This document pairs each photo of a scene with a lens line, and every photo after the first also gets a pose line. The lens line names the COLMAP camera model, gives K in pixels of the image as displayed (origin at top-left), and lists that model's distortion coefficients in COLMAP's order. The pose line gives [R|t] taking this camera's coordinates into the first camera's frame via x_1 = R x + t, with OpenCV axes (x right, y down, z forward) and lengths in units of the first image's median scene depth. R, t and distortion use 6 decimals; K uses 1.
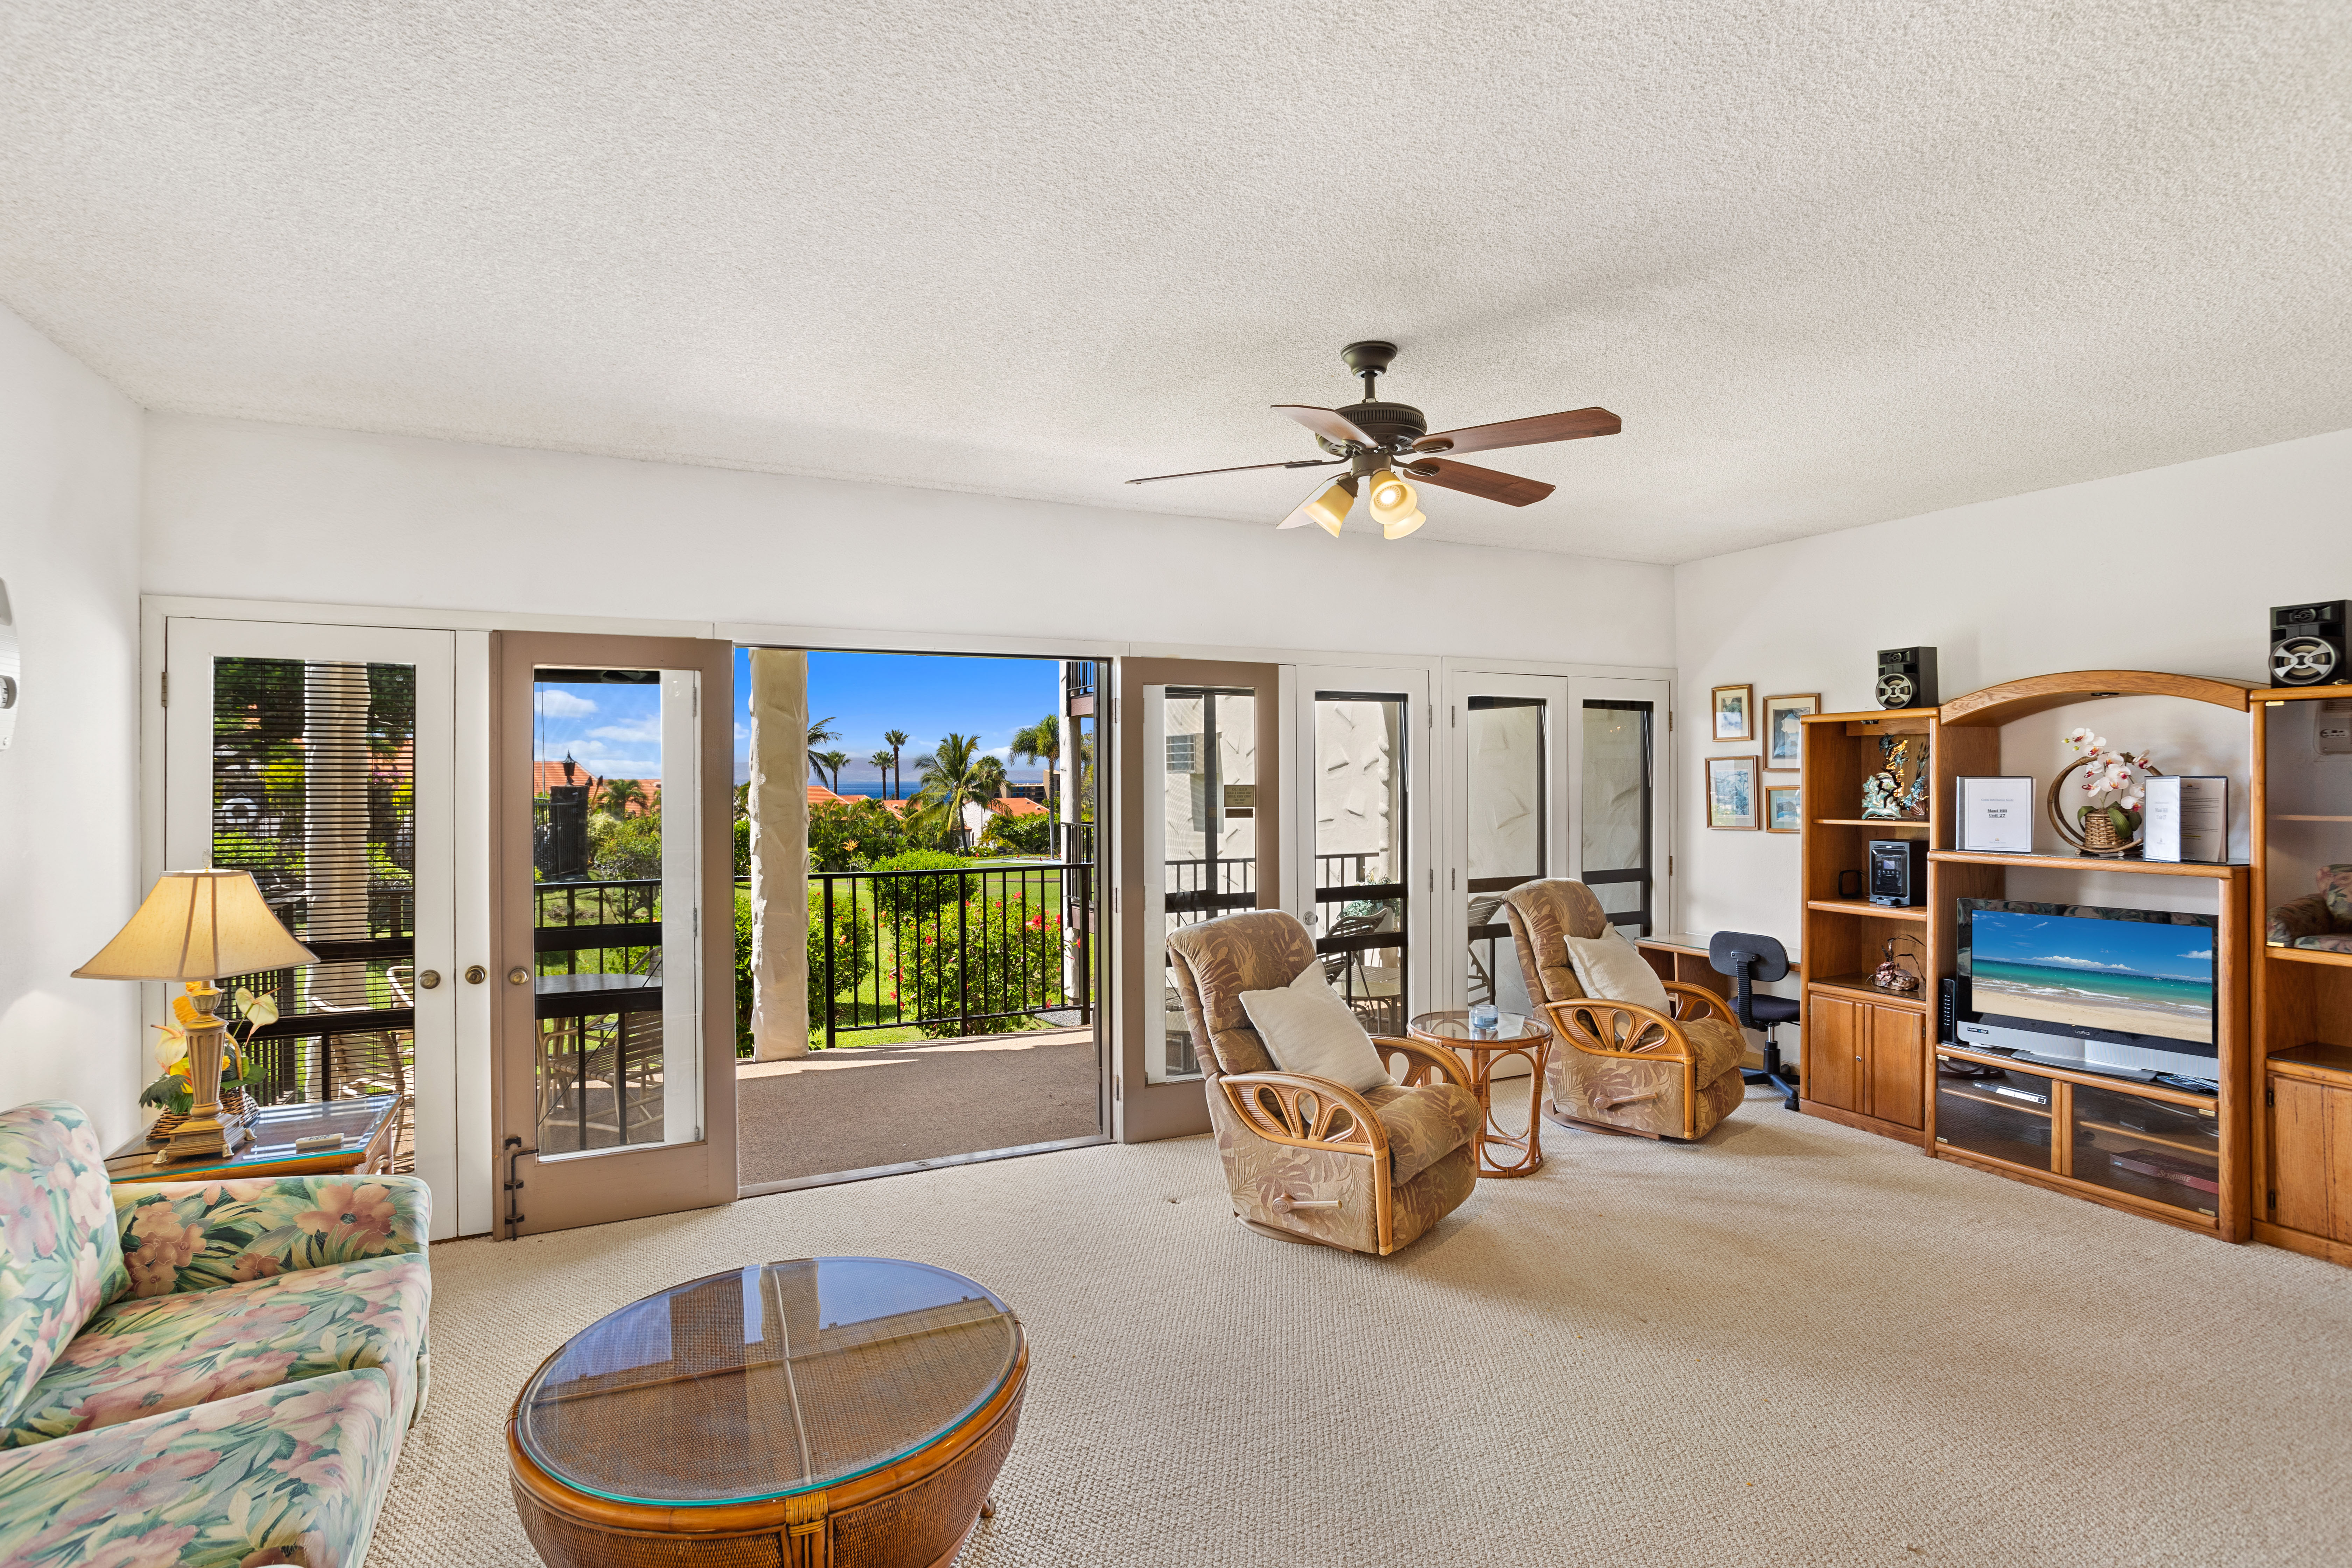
lens RADIAL K [[1151.6, 0, 1178.1], [0, 1151.6, 777.0], [0, 0, 1]] dist [0.002191, 0.000633]
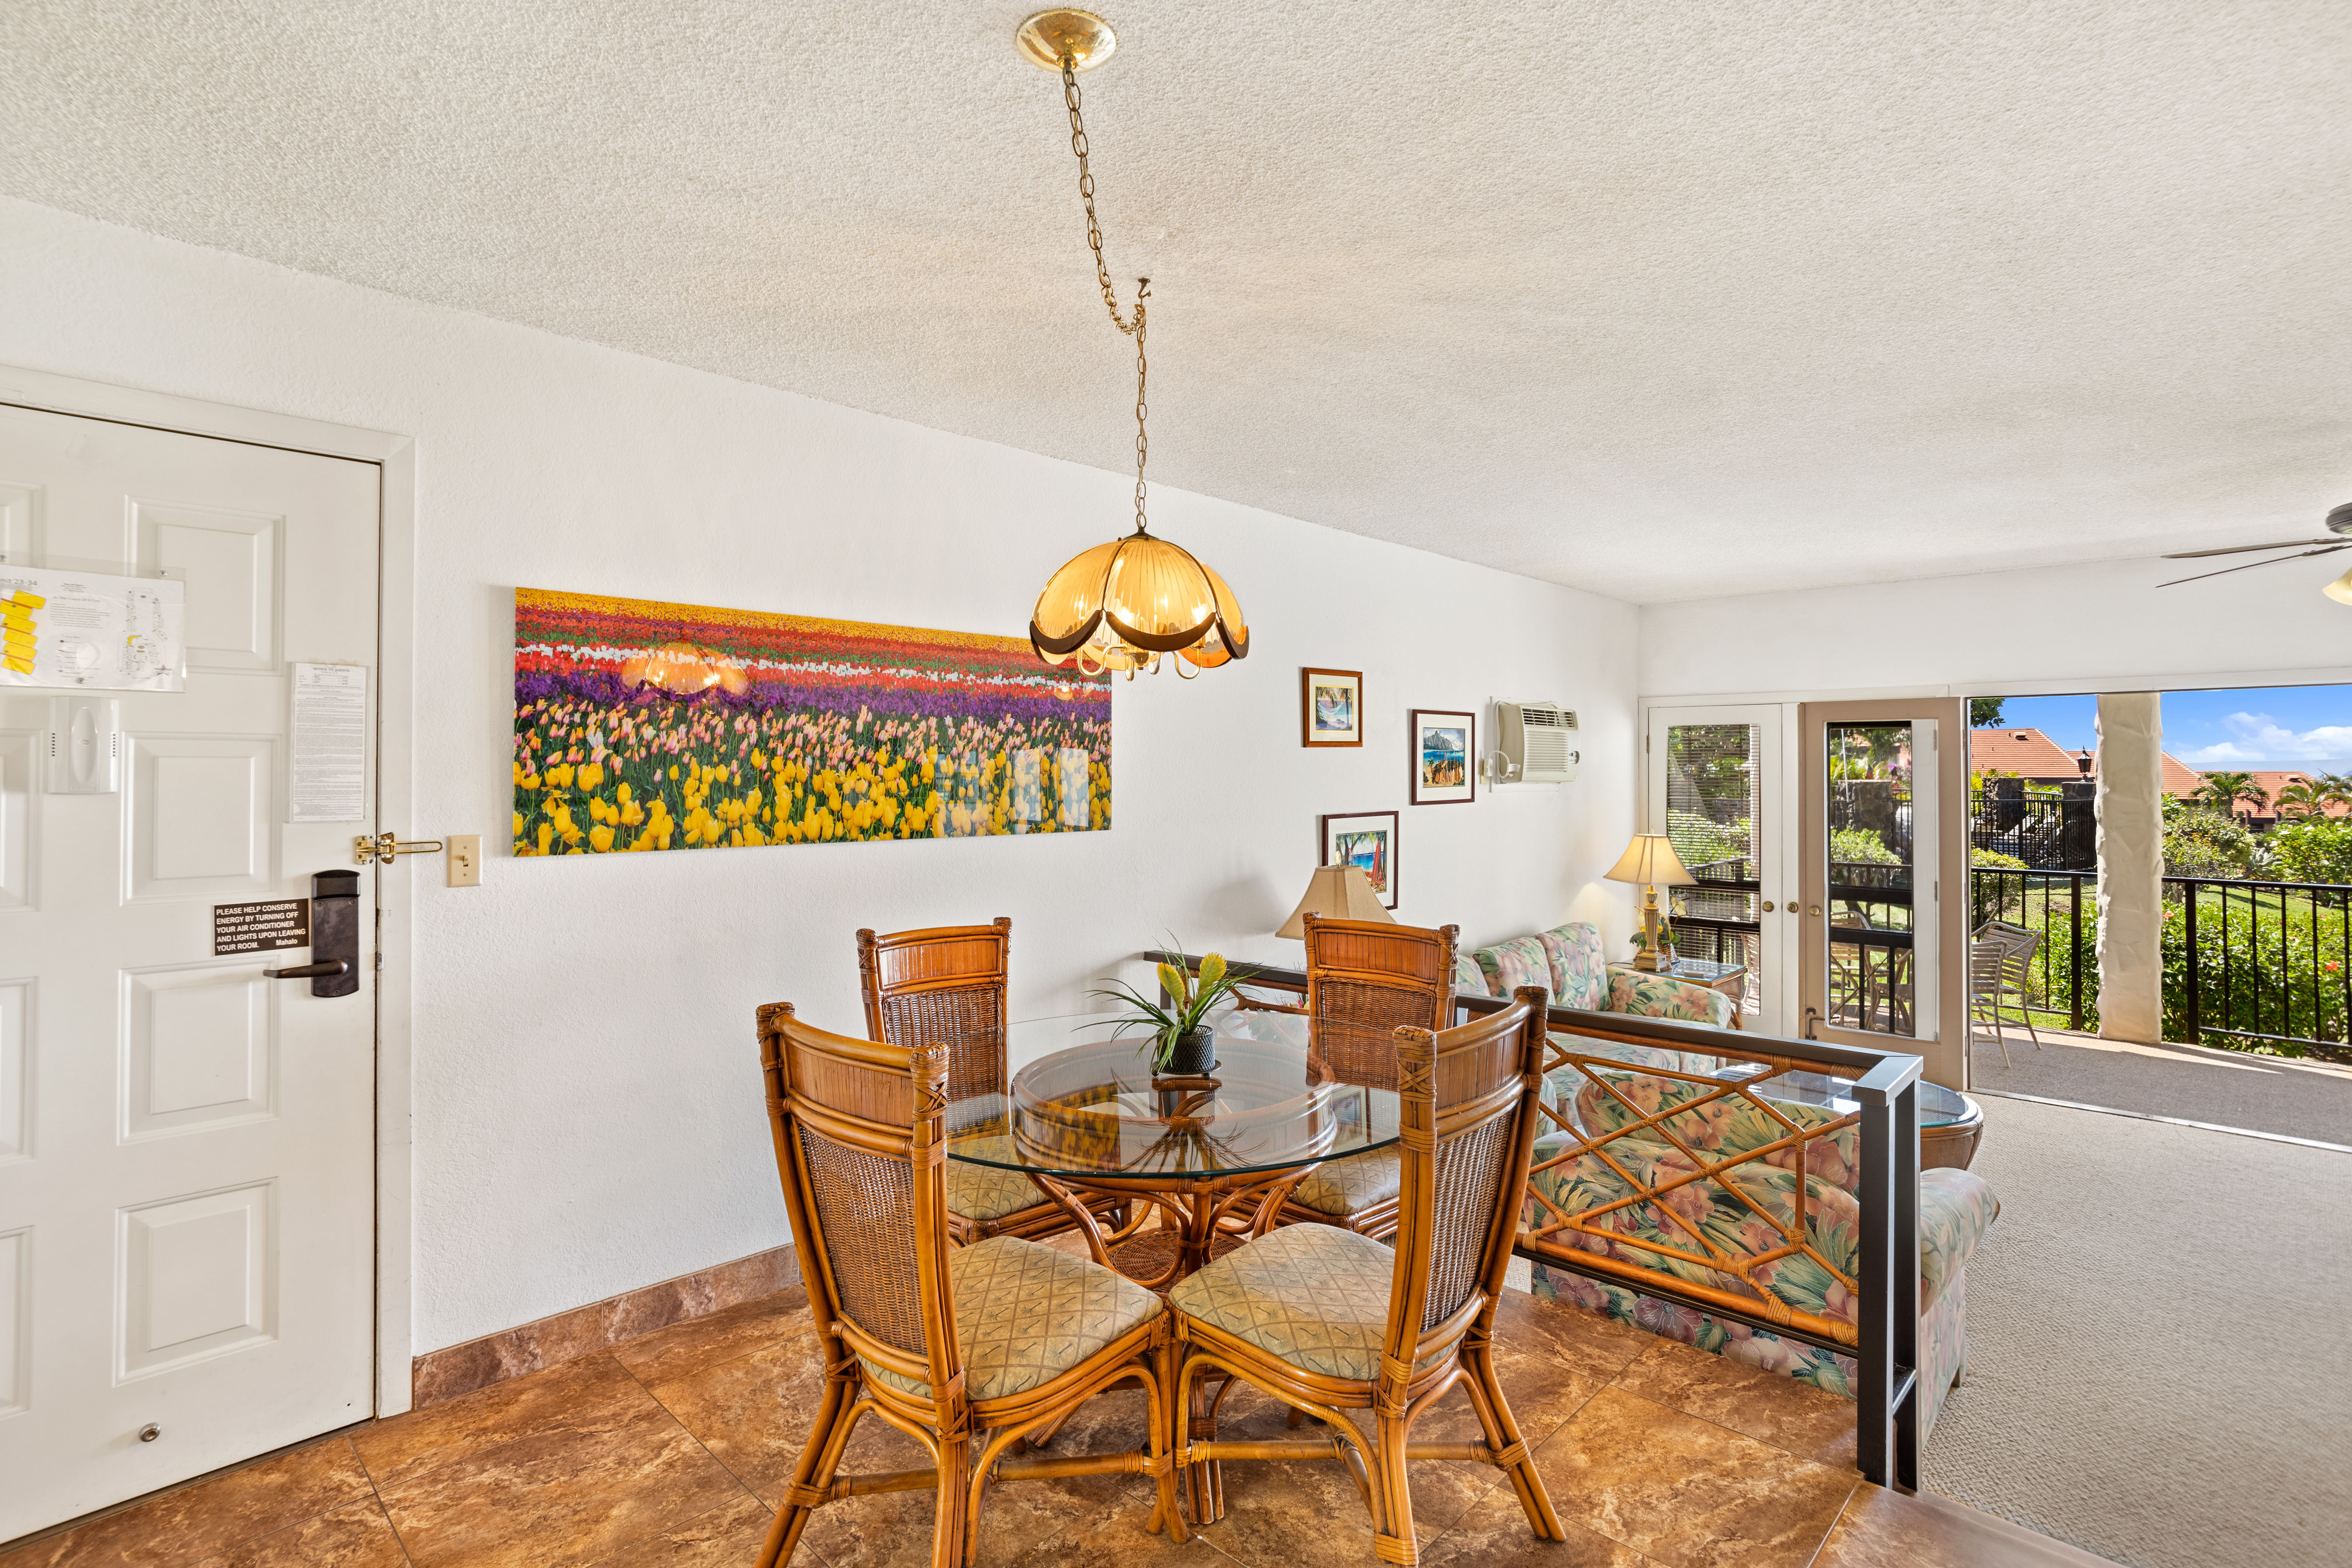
lens RADIAL K [[1151.6, 0, 1176.5], [0, 1151.6, 771.8], [0, 0, 1]] dist [0.002191, 0.000633]
pose [[0.361956, 0.003241, -0.932190, 0.639701], [0.000135, 0.999994, 0.003529, -0.032863], [0.932195, -0.001403, 0.361953, -0.452678]]
